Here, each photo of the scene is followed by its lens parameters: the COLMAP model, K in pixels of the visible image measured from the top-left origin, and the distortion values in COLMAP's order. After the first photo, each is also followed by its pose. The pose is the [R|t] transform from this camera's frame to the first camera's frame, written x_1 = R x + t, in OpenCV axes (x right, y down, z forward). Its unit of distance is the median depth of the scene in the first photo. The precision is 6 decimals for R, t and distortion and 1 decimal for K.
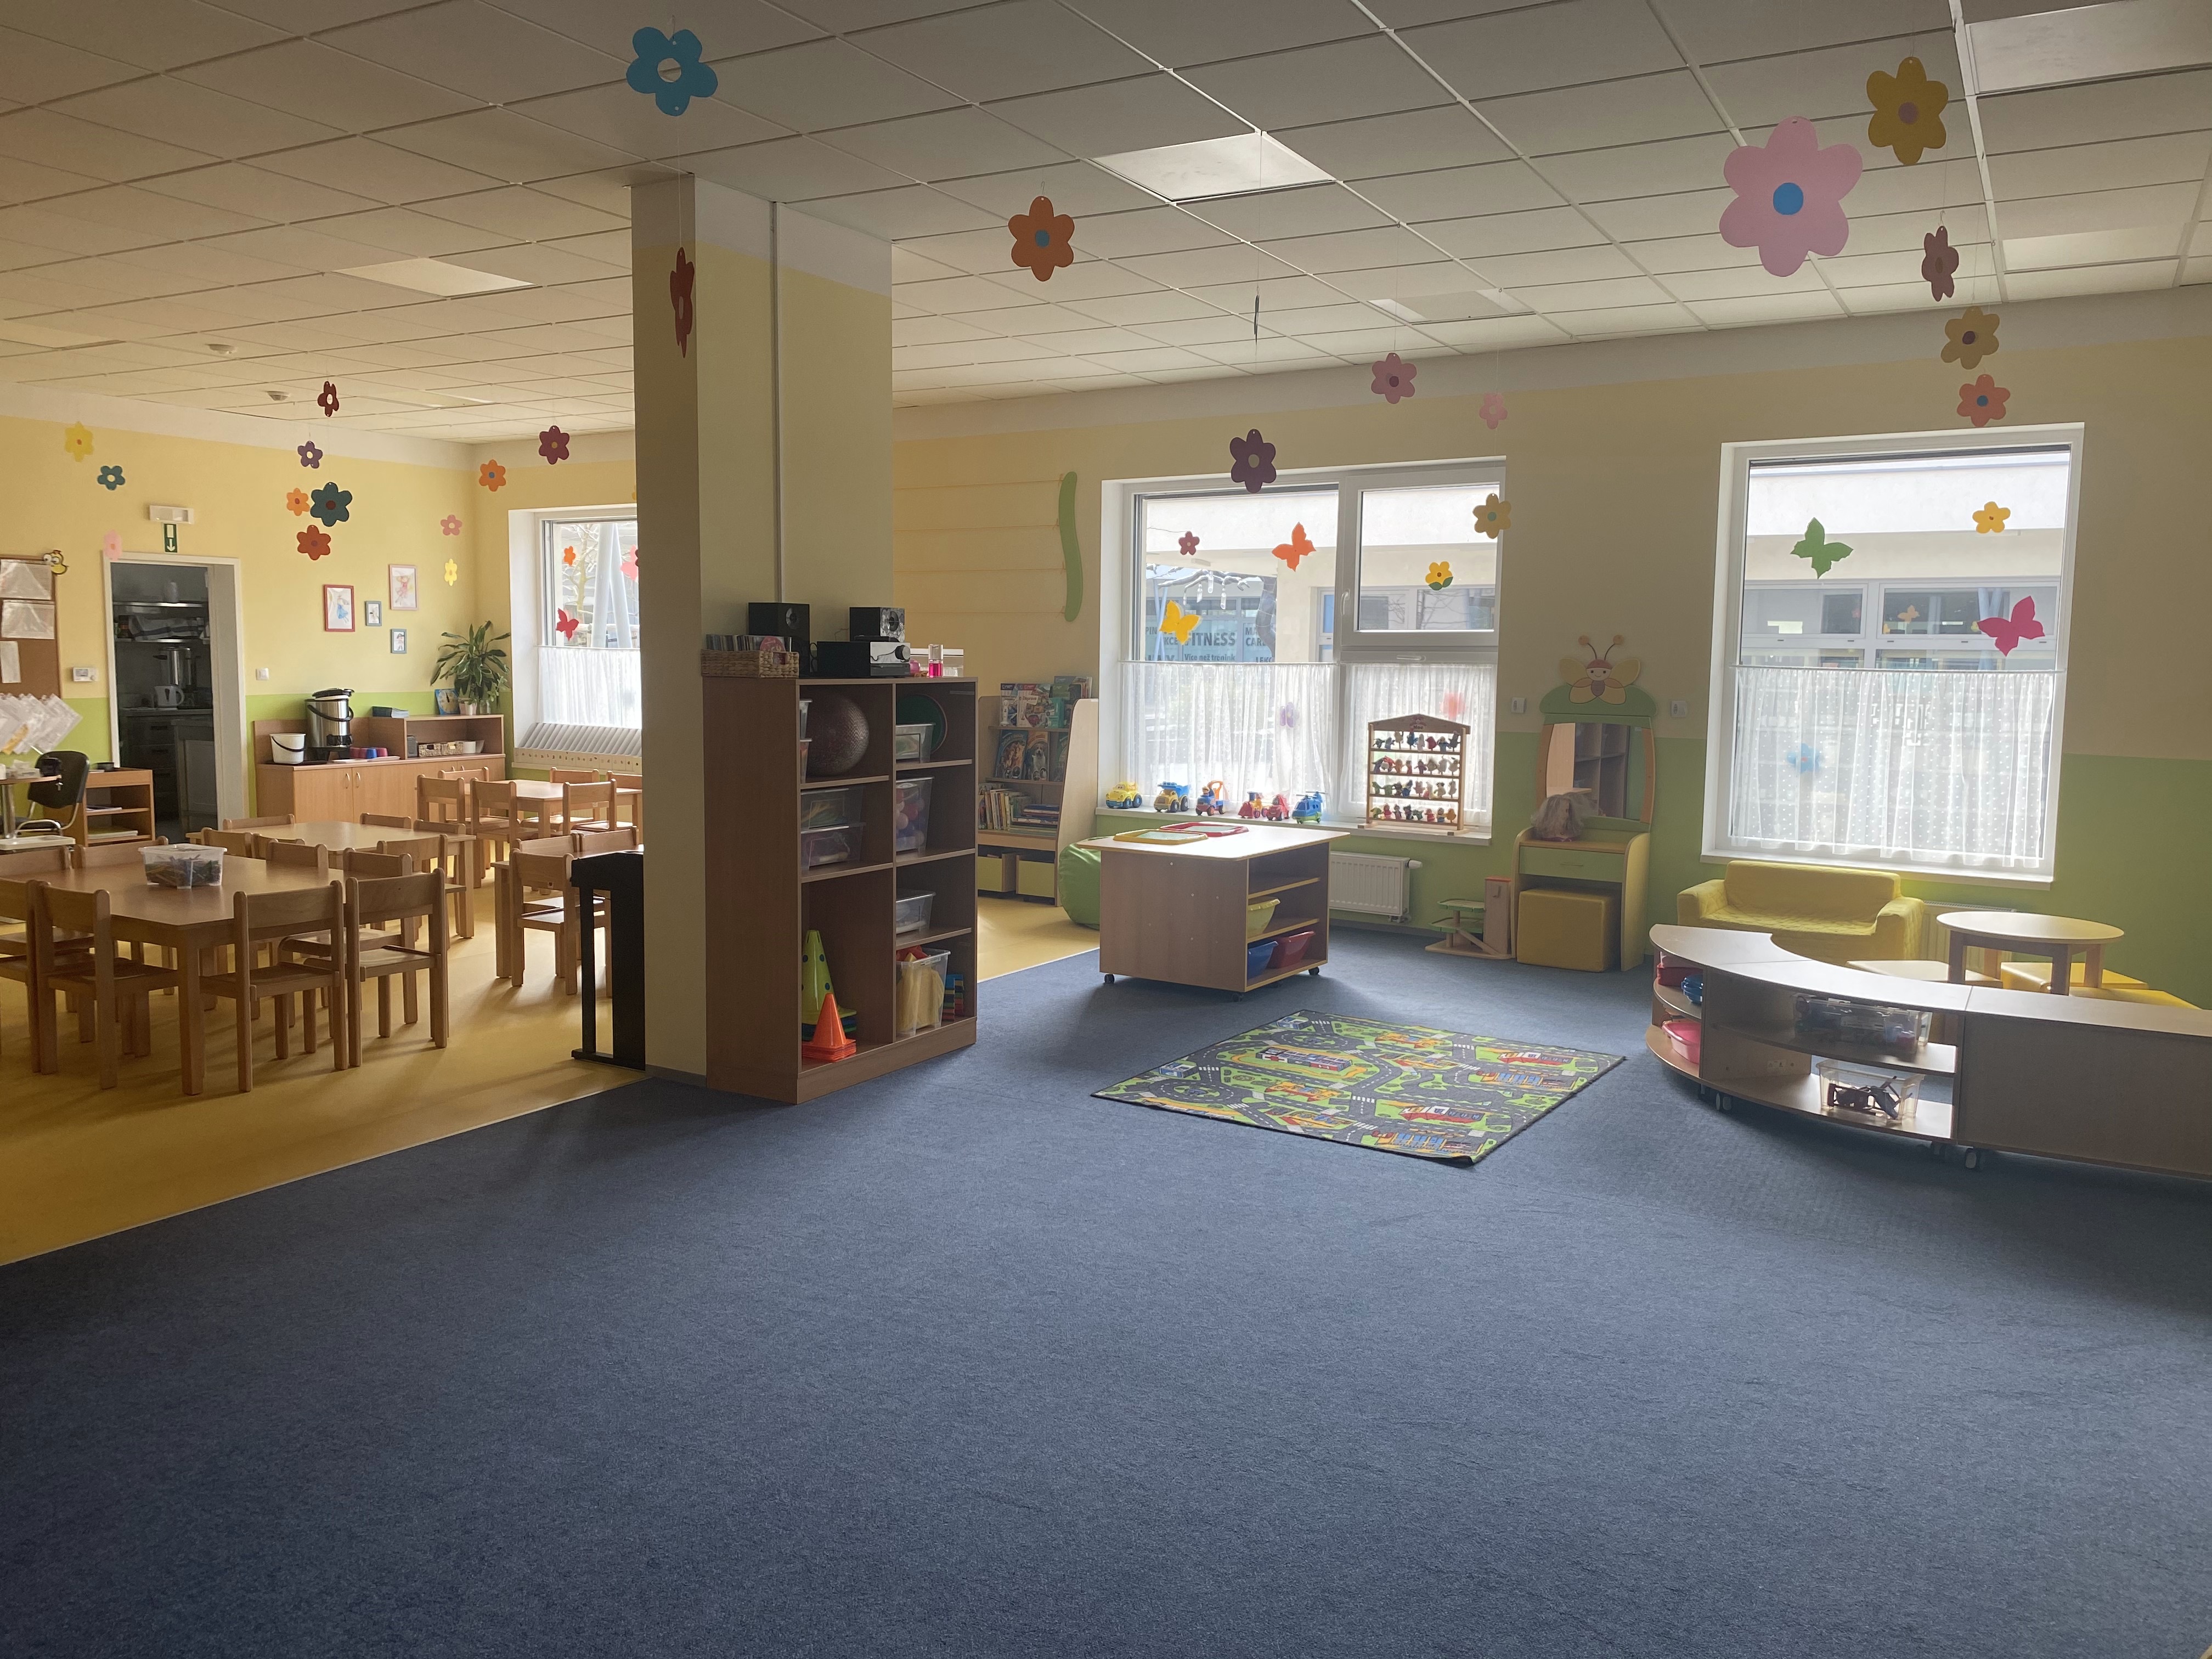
lens RADIAL K [[1694.2, 0, 1106.0], [0, 1694.2, 829.5], [0, 0, 1]] dist [0.084628, -0.235613]
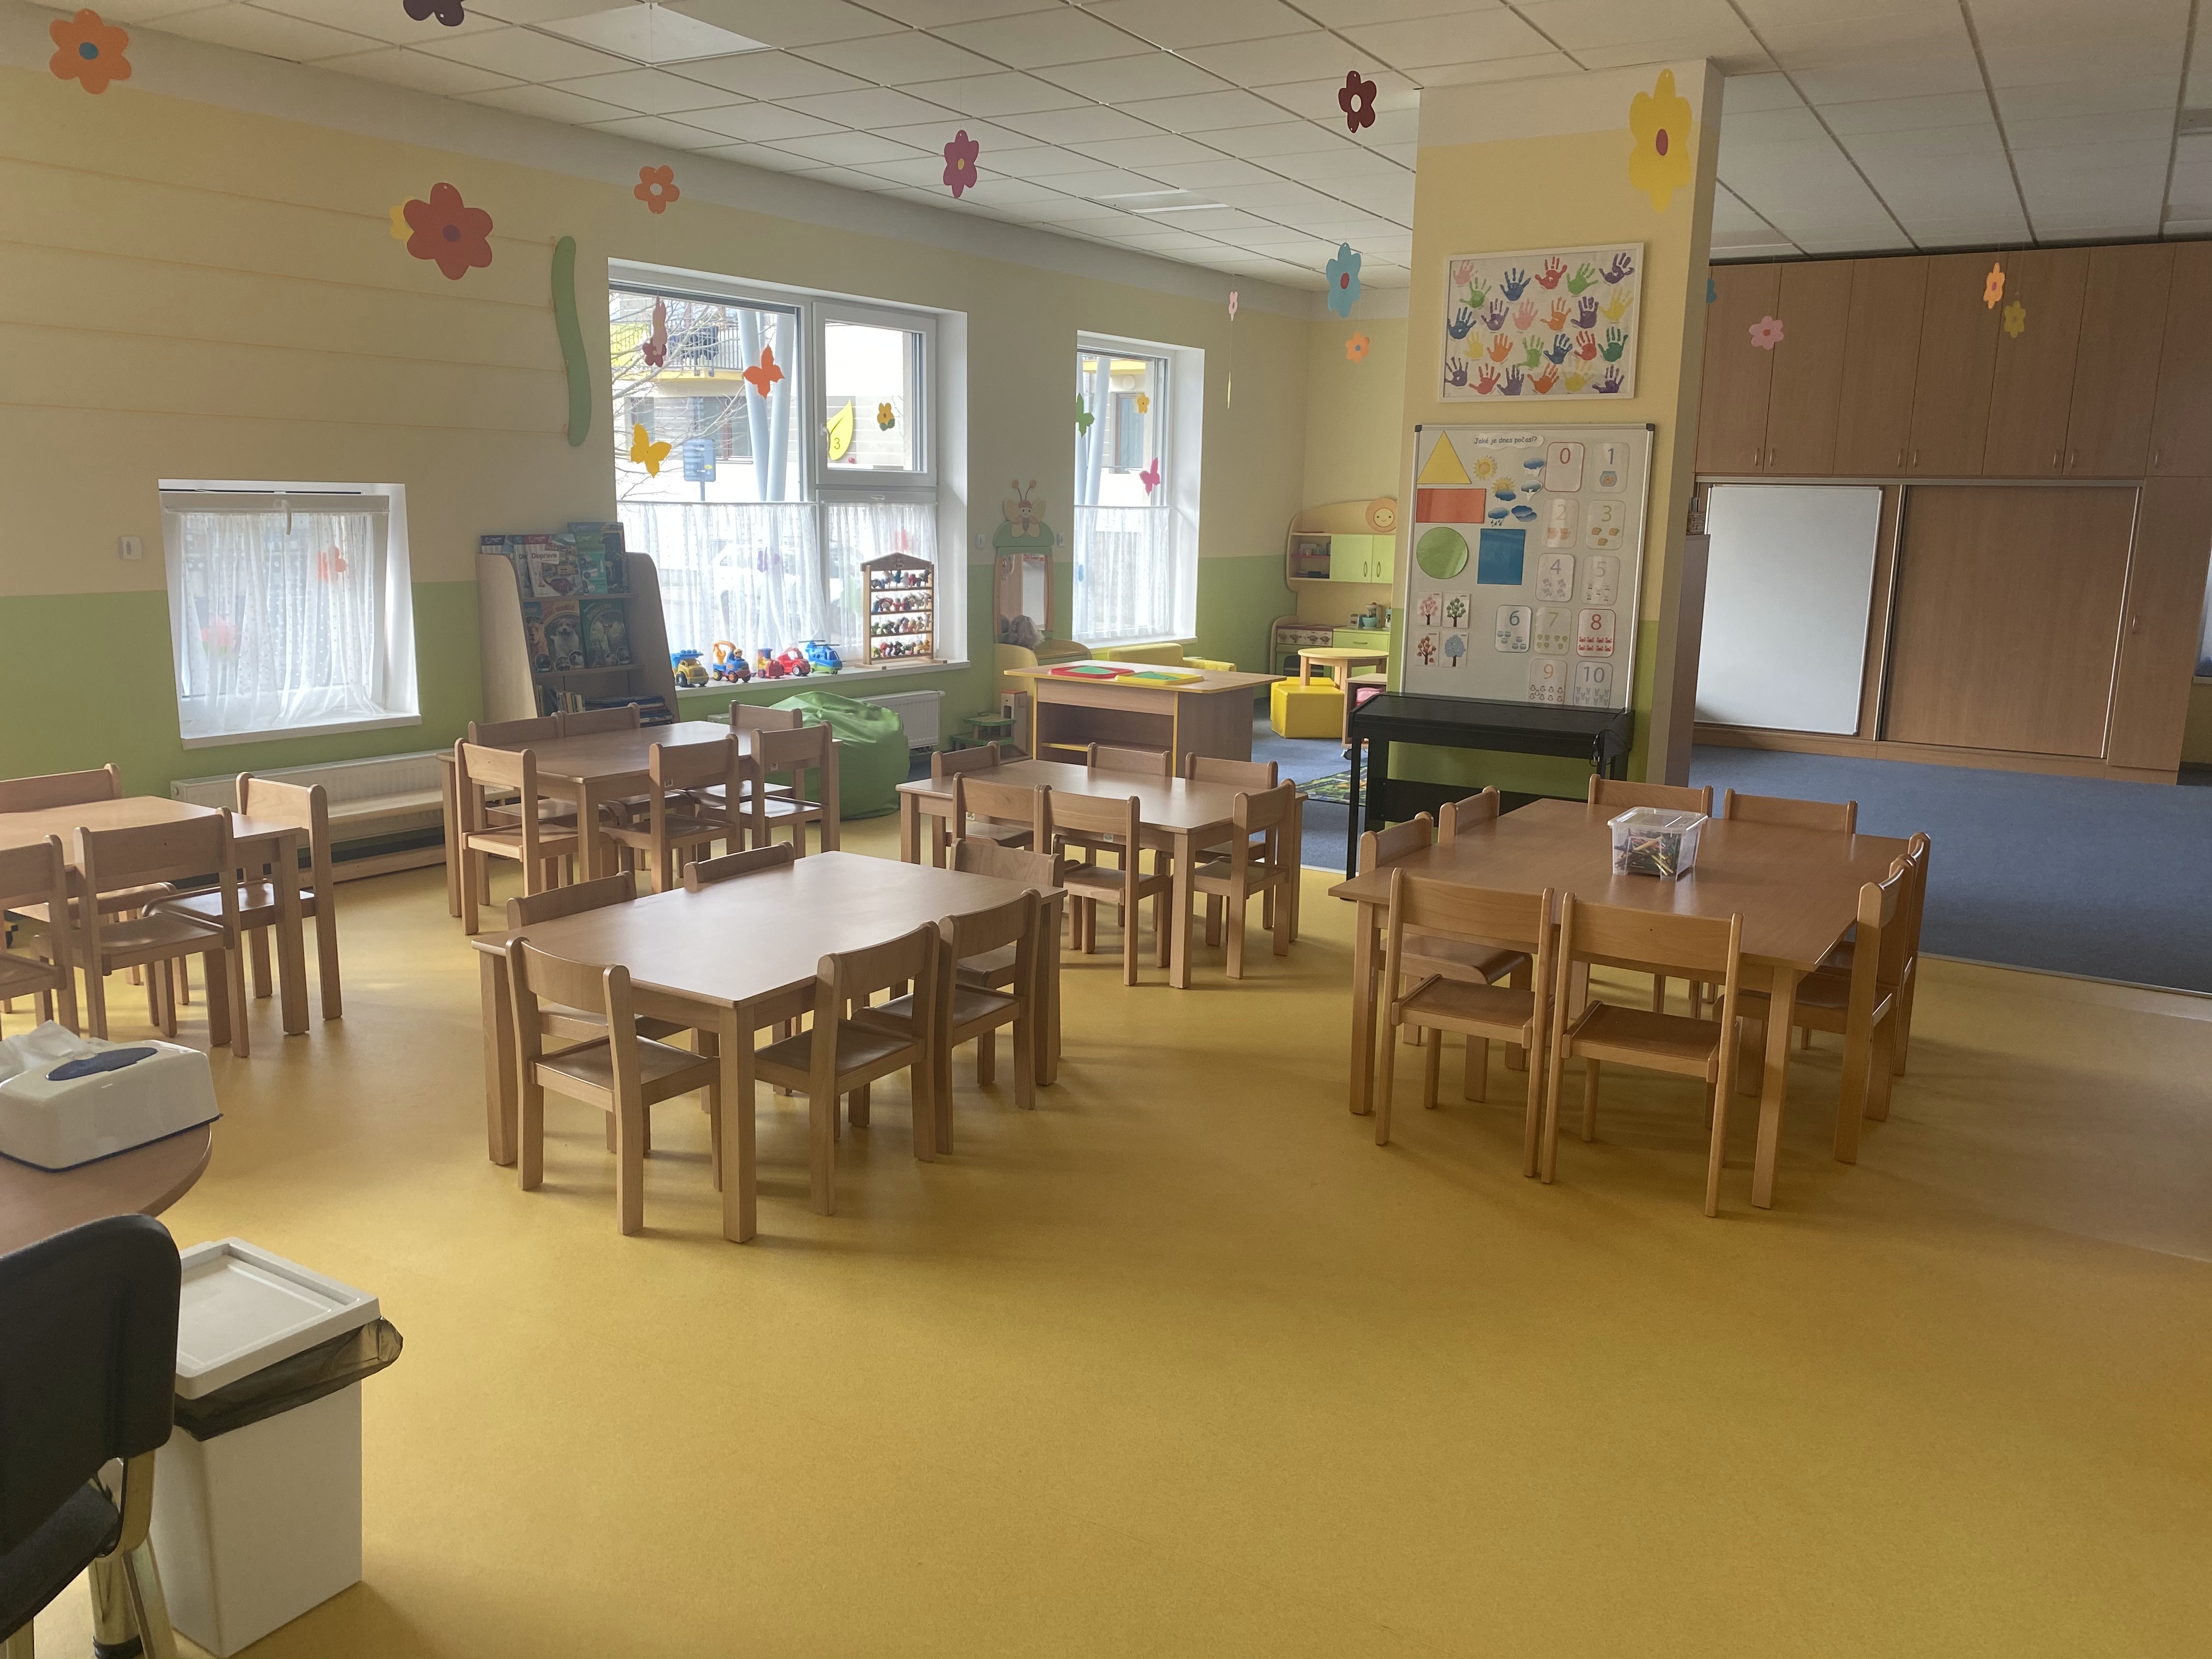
lens RADIAL K [[1694.2, 0, 1106.0], [0, 1694.2, 829.5], [0, 0, 1]] dist [0.084628, -0.235613]
pose [[0.013769, -0.203237, 0.979033, -0.865312], [0.085170, 0.975806, 0.201369, -0.100886], [-0.996271, 0.080612, 0.030745, 0.851168]]
